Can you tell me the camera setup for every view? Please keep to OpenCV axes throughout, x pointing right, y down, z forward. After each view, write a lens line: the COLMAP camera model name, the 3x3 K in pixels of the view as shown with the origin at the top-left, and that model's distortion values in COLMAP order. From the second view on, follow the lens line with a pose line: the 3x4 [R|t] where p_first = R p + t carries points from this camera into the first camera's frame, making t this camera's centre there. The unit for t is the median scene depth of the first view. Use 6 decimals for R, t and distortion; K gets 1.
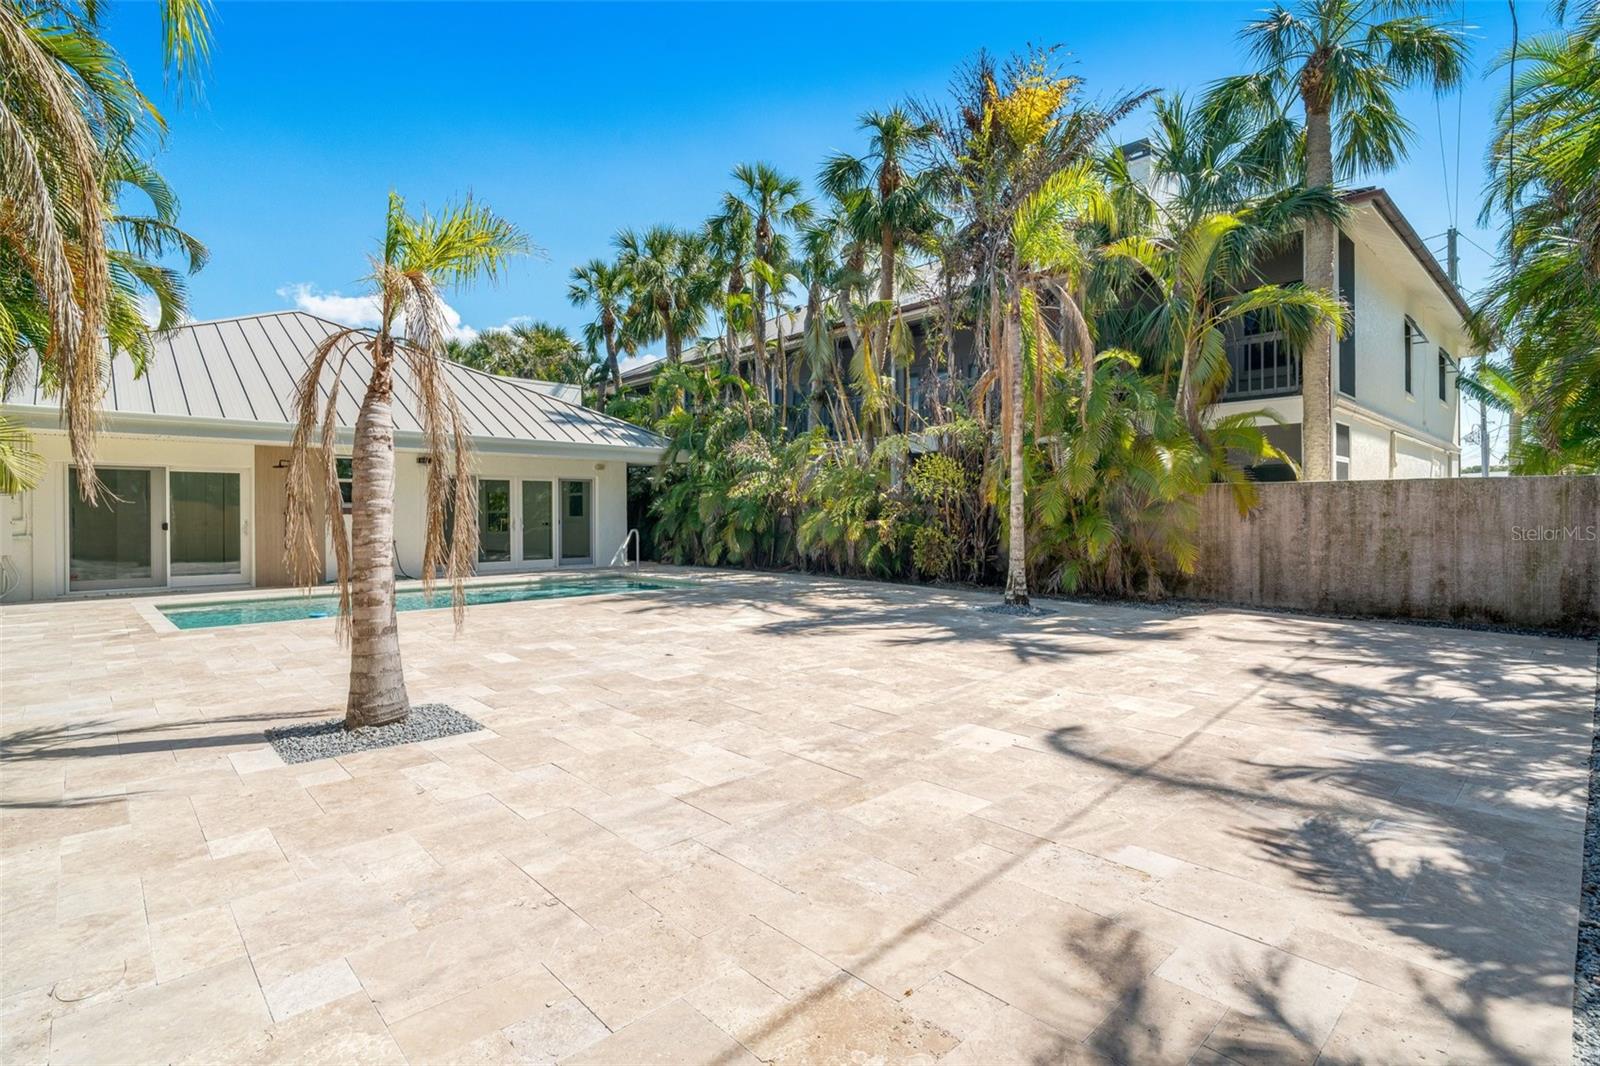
lens RADIAL K [[753.5, 0, 793.1], [0, 753.5, 520.6], [0, 0, 1]] dist [-0.005476, 0.001436]
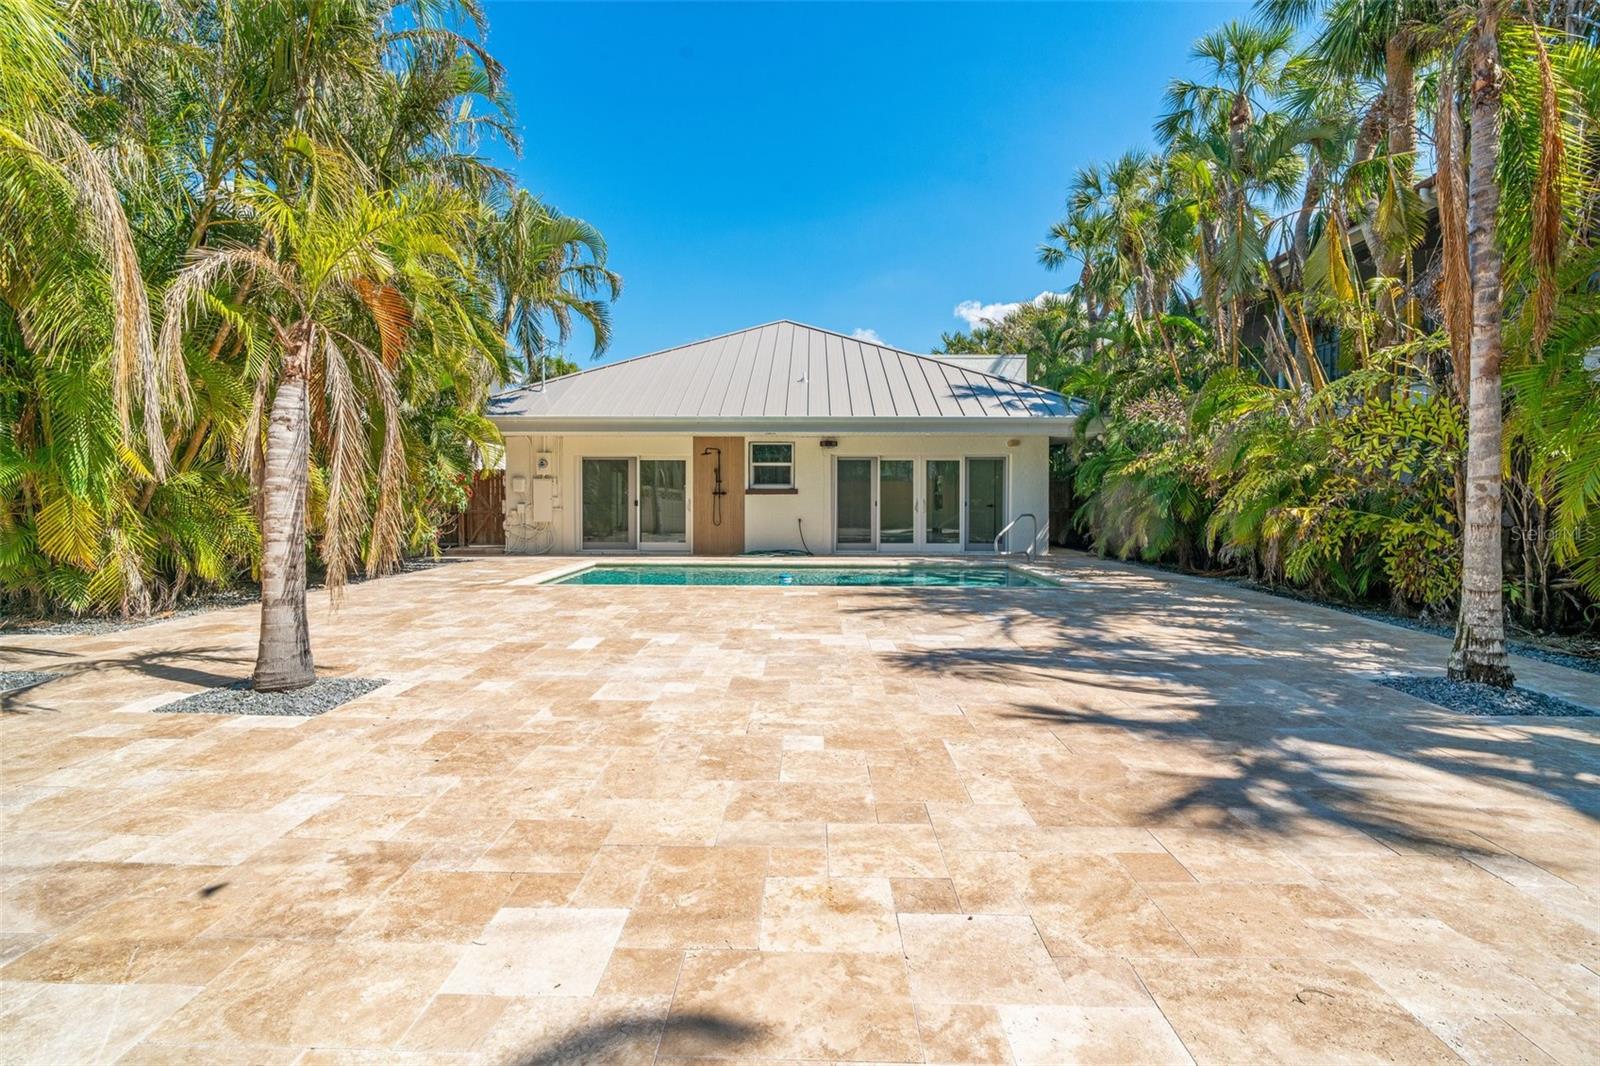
lens RADIAL K [[743.1, 0, 796.2], [0, 743.1, 516.7], [0, 0, 1]] dist [-0.025521, 0.011115]
pose [[0.719691, 0.024985, -0.693845, 0.293480], [-0.012096, 0.999652, 0.023450, -0.002817], [0.694189, -0.008484, 0.719743, 0.326353]]
